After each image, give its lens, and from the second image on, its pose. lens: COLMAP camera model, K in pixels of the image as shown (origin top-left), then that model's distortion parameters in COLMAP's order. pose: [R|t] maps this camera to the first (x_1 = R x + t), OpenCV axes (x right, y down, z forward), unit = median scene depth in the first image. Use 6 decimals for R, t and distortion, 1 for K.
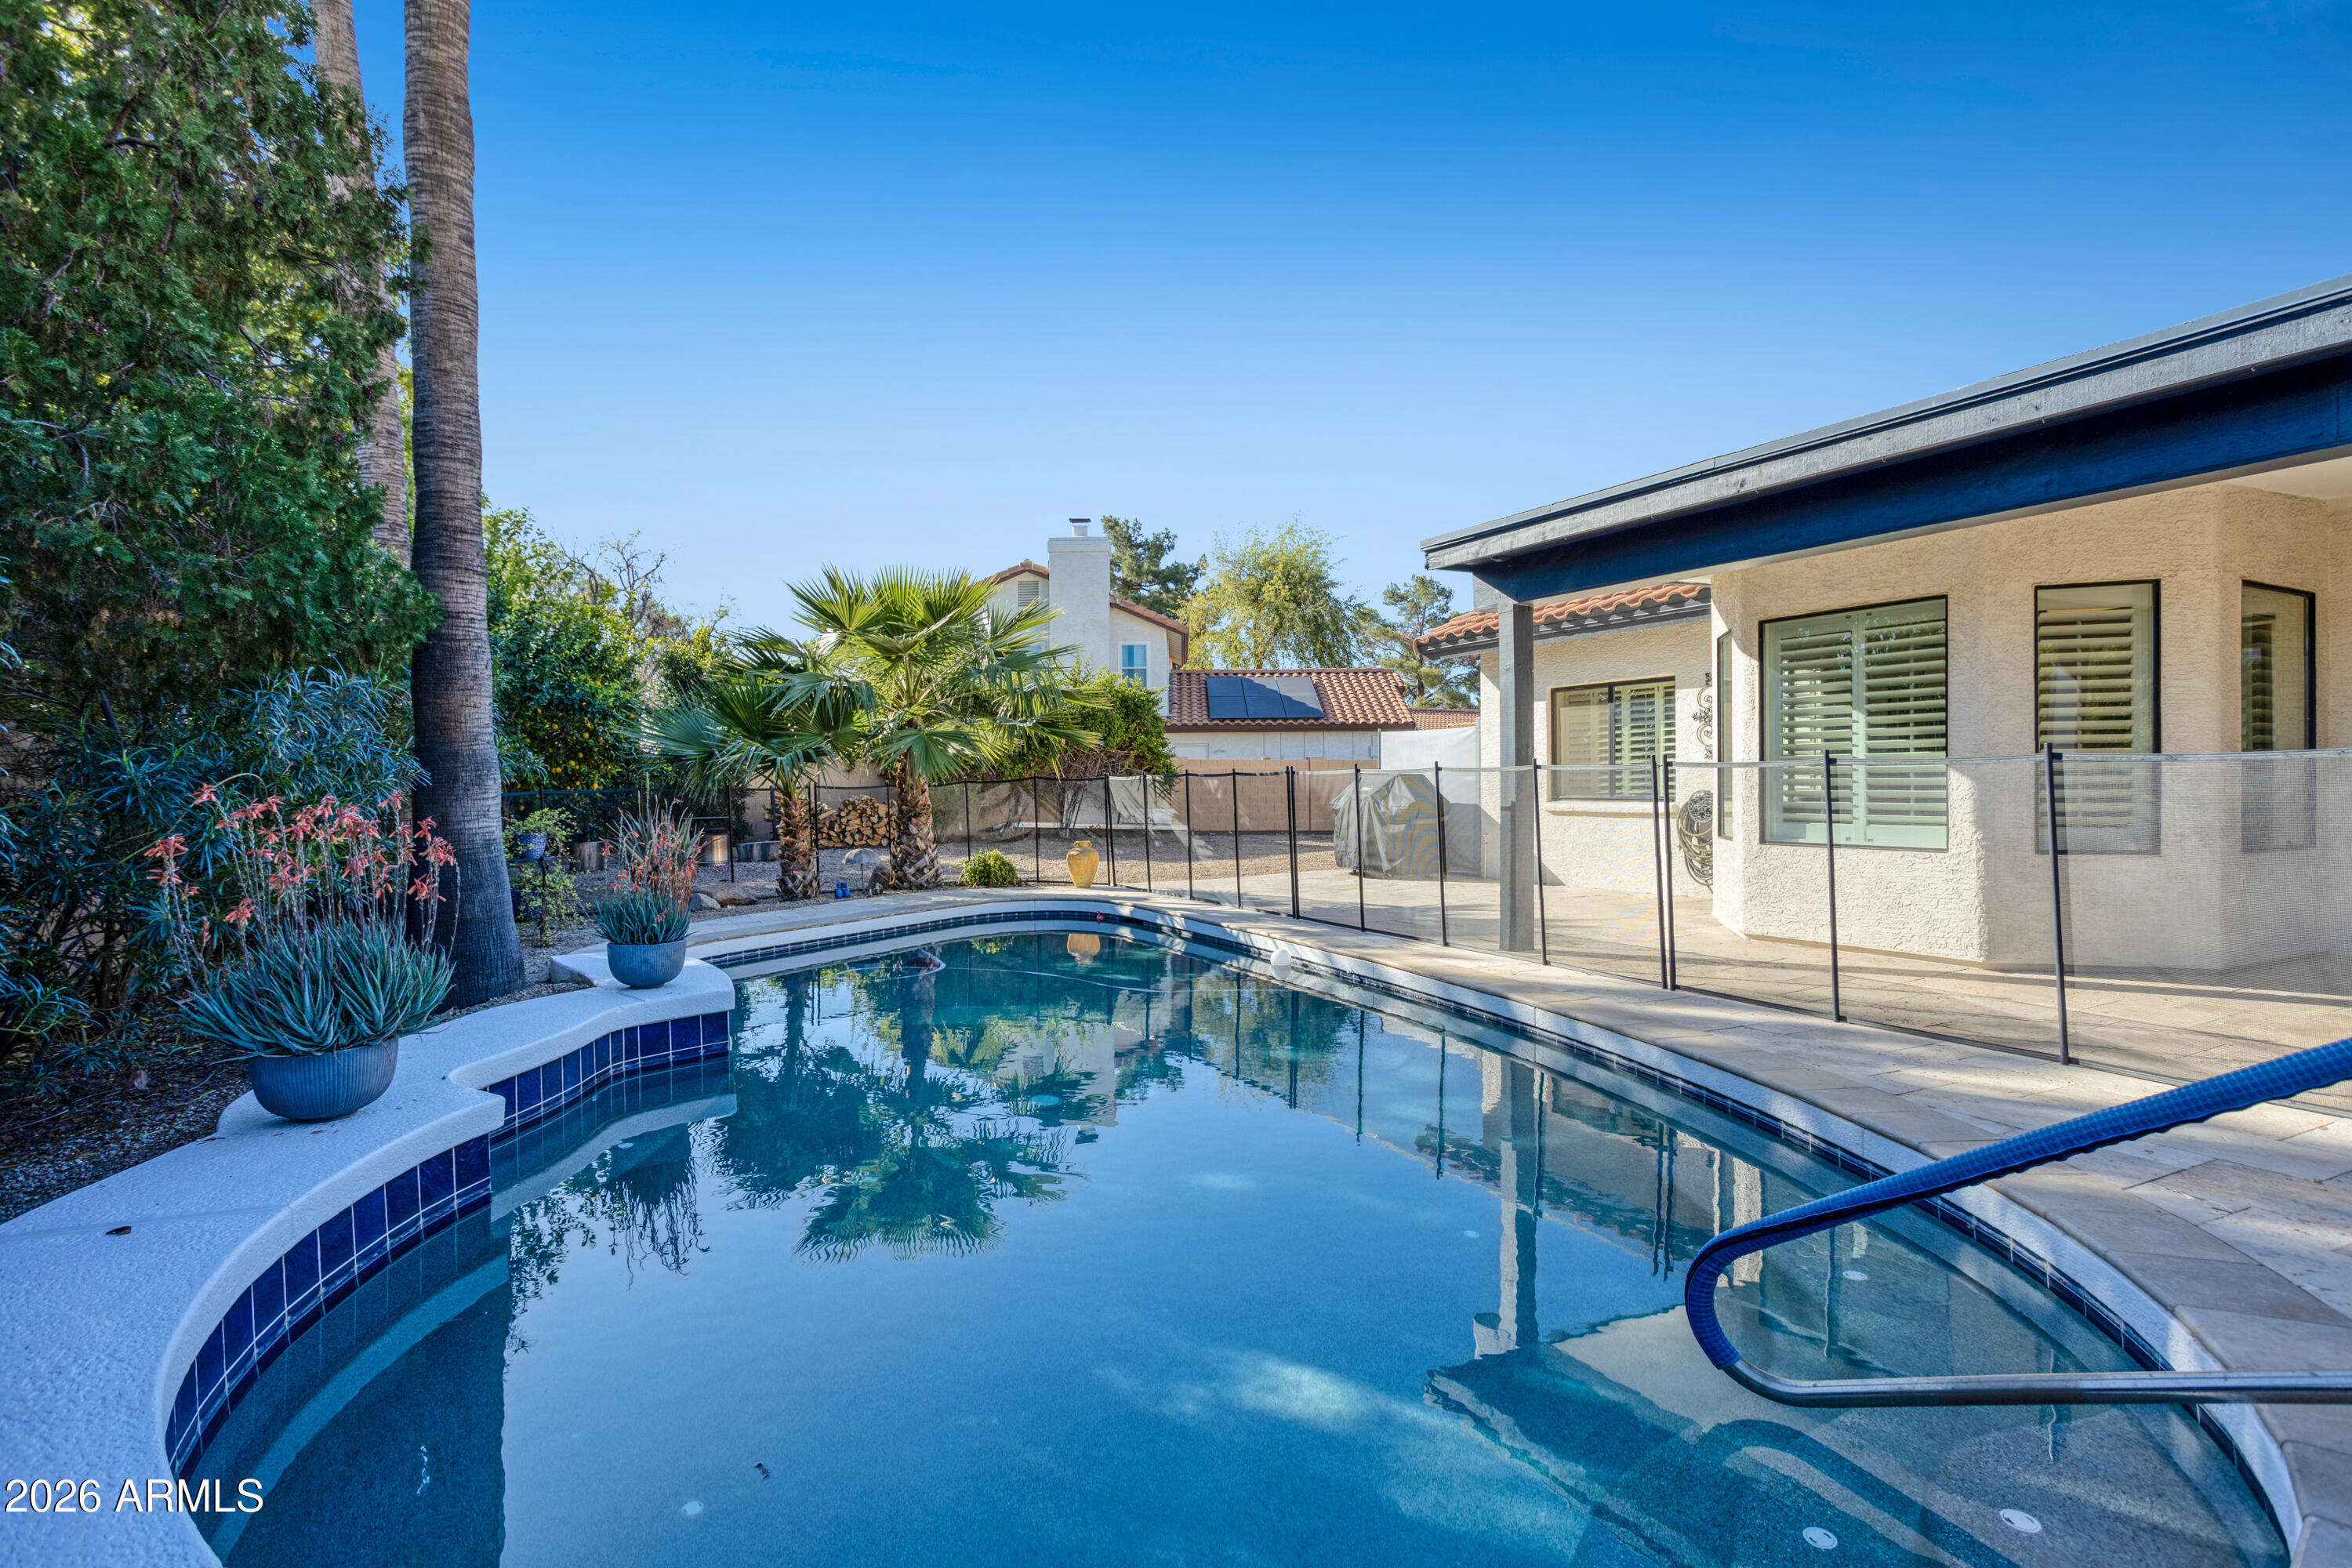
lens RADIAL K [[1152.6, 0, 1177.1], [0, 1152.6, 786.0], [0, 0, 1]] dist [-0.053949, 0.040692]
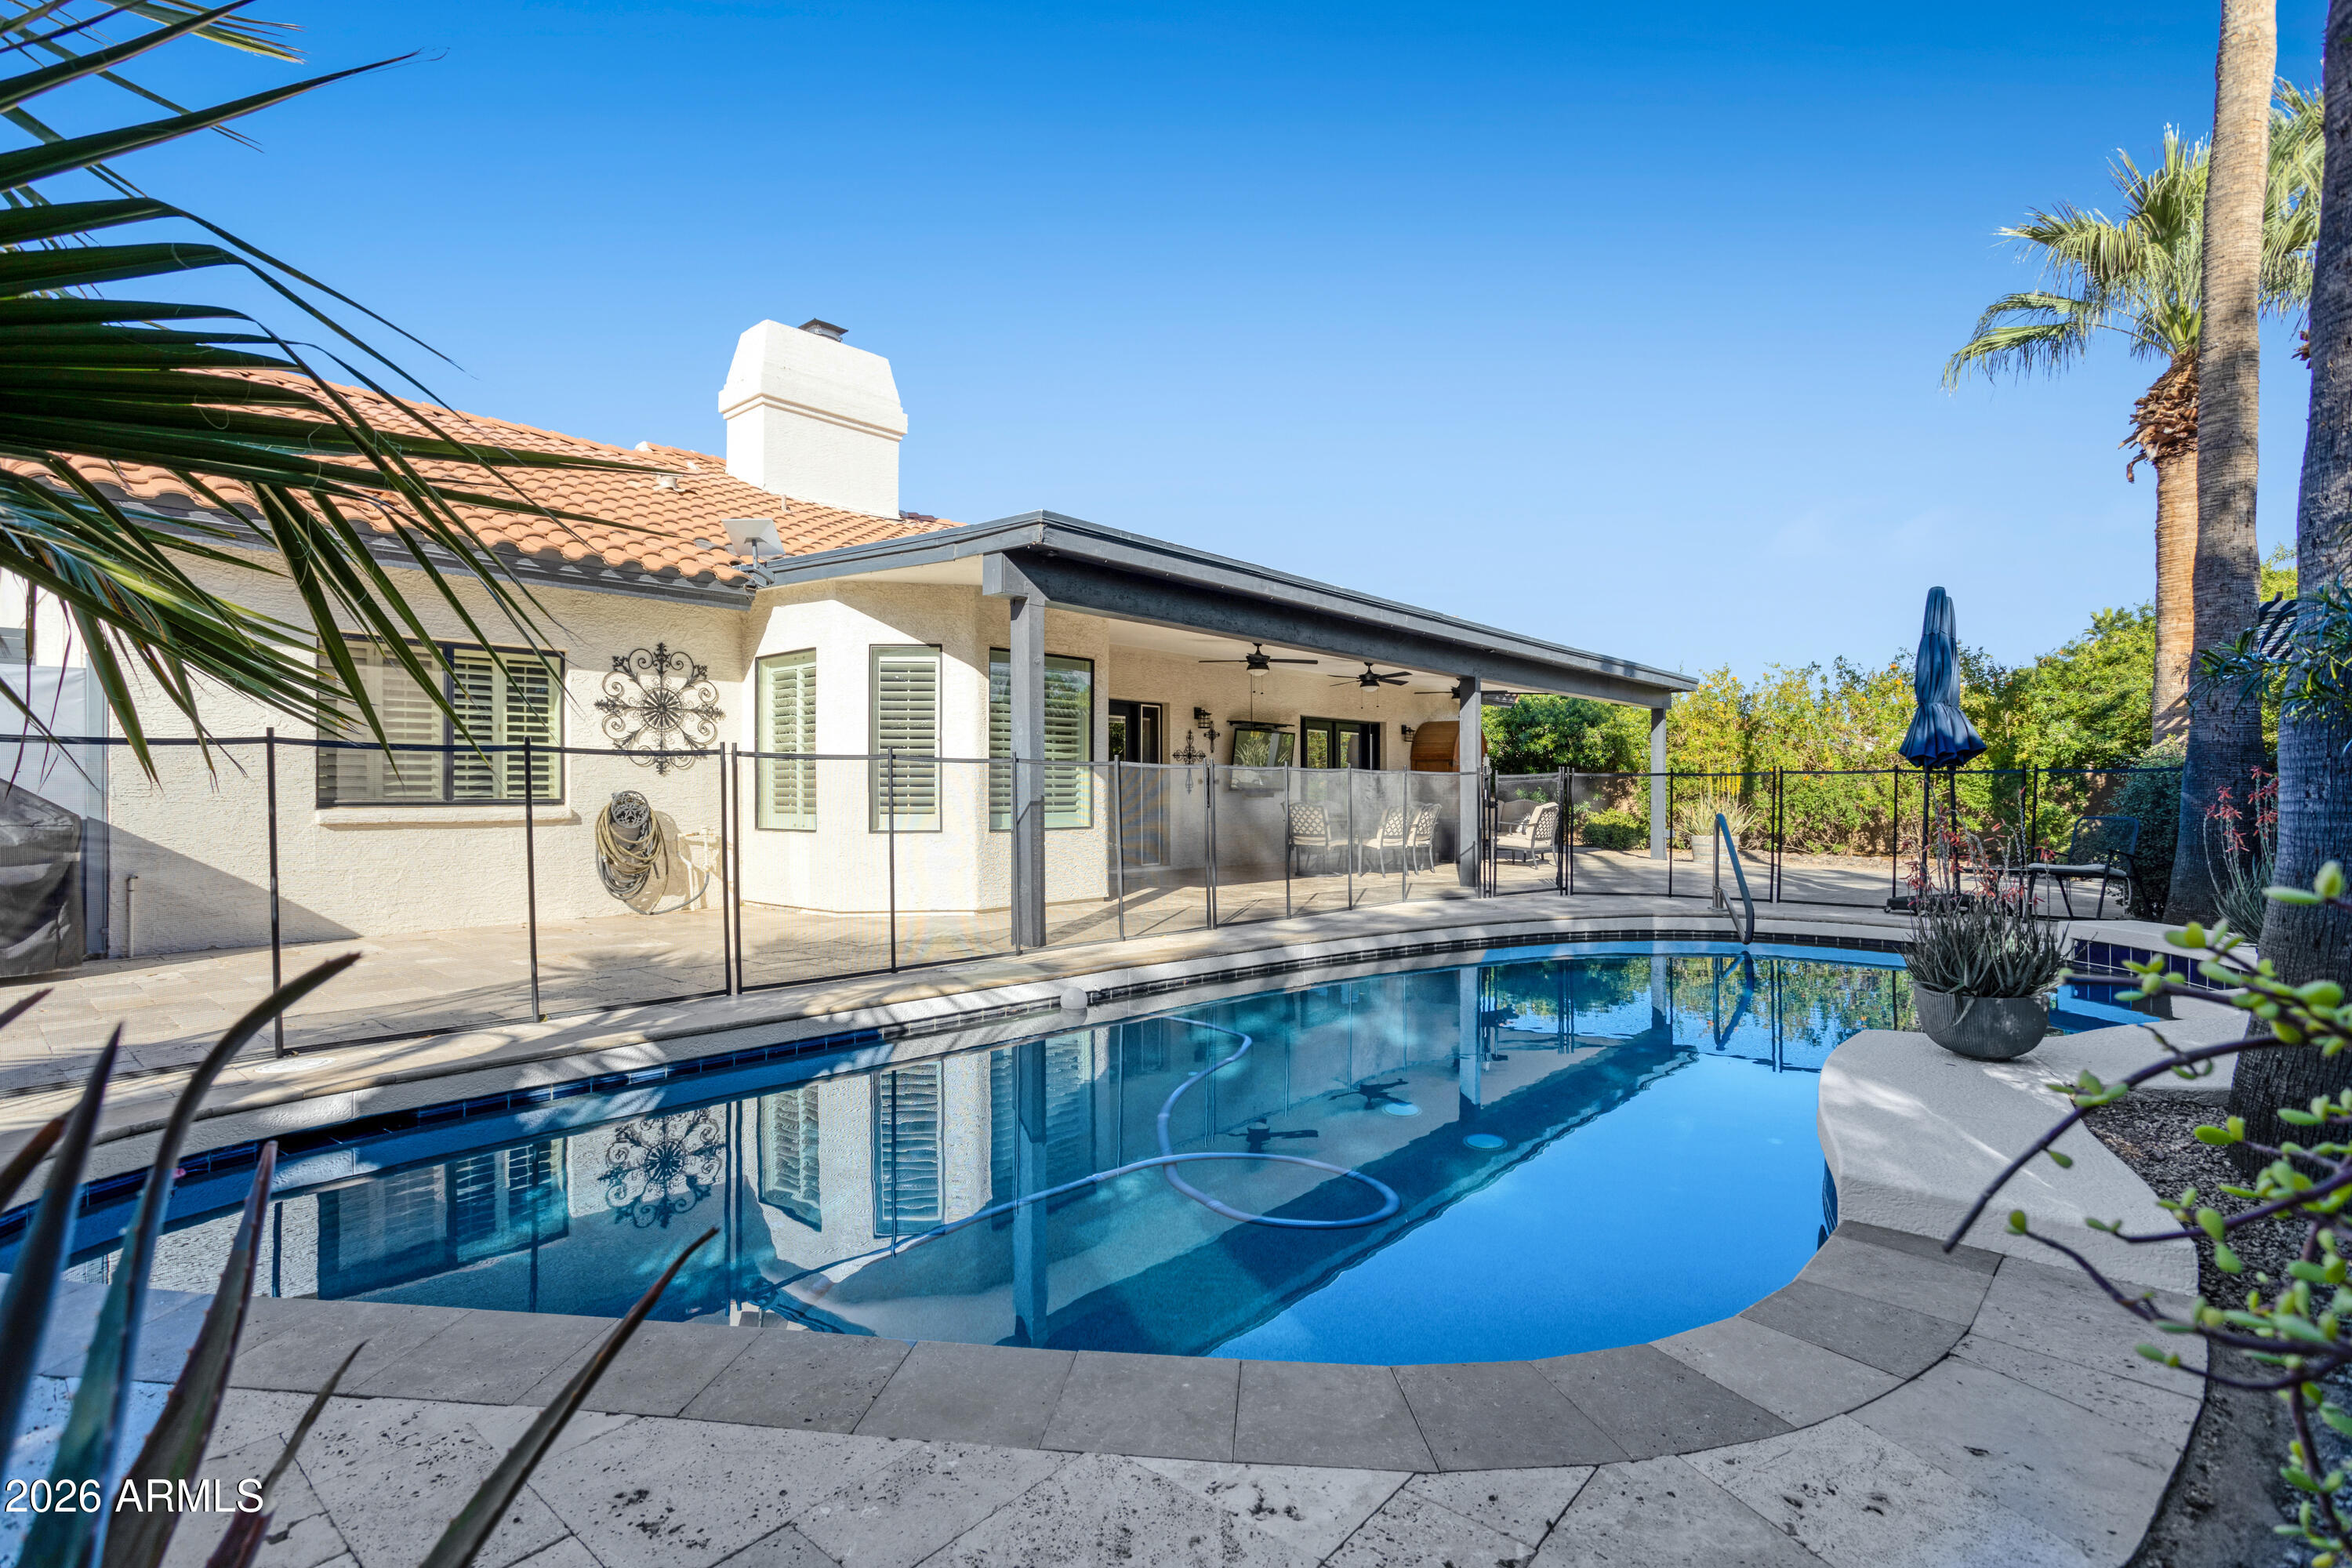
lens RADIAL K [[1152.6, 0, 1177.1], [0, 1152.6, 786.0], [0, 0, 1]] dist [-0.053949, 0.040692]
pose [[-0.353223, -0.006386, 0.935517, -0.638314], [0.004440, 0.999954, 0.008502, -0.005087], [-0.935529, 0.007157, -0.353178, 1.102748]]
